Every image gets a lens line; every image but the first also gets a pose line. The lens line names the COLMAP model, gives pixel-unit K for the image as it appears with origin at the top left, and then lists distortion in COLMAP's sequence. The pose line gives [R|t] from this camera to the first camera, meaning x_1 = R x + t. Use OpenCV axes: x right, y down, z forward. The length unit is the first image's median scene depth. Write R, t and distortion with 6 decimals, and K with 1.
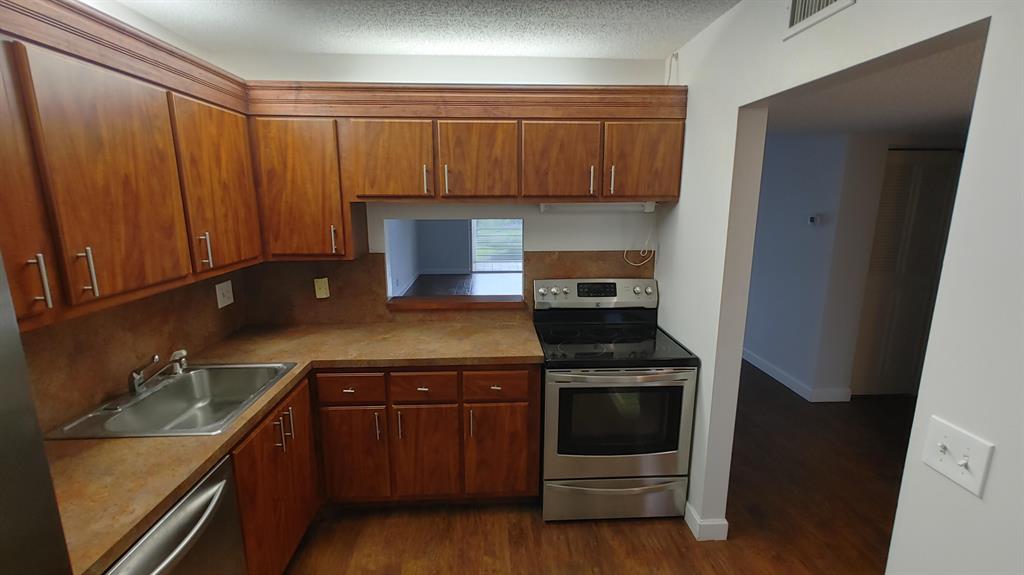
lens RADIAL K [[439.1, 0, 510.1], [0, 439.1, 286.2], [0, 0, 1]] dist [0.000731, 0.000061]
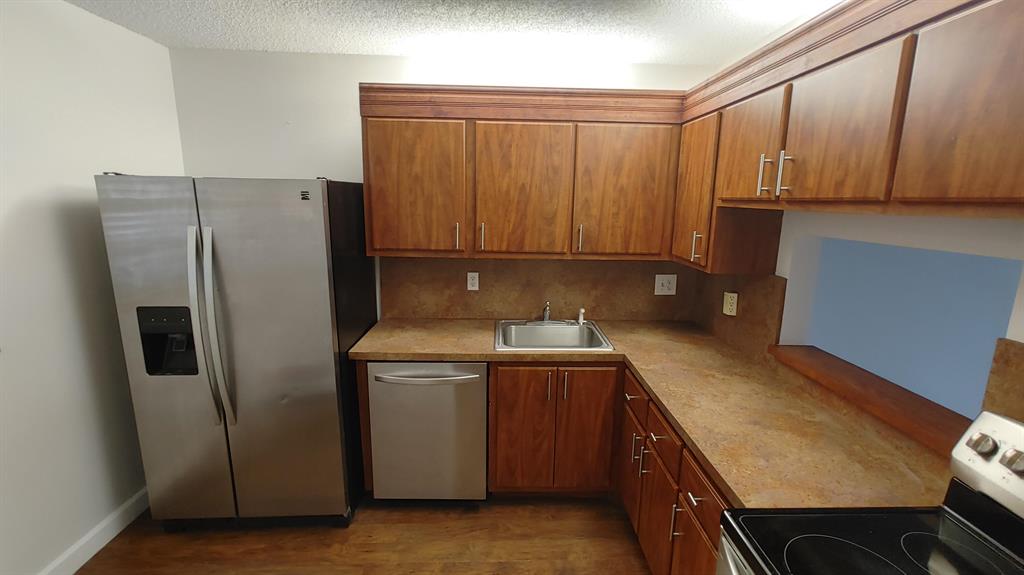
lens RADIAL K [[439.1, 0, 510.4], [0, 439.1, 283.7], [0, 0, 1]] dist [0.000731, 0.000061]
pose [[-0.034072, 0.191510, -0.980899, 0.547057], [-0.215599, 0.956951, 0.194323, -0.135013], [0.975887, 0.218102, 0.008684, 0.675525]]
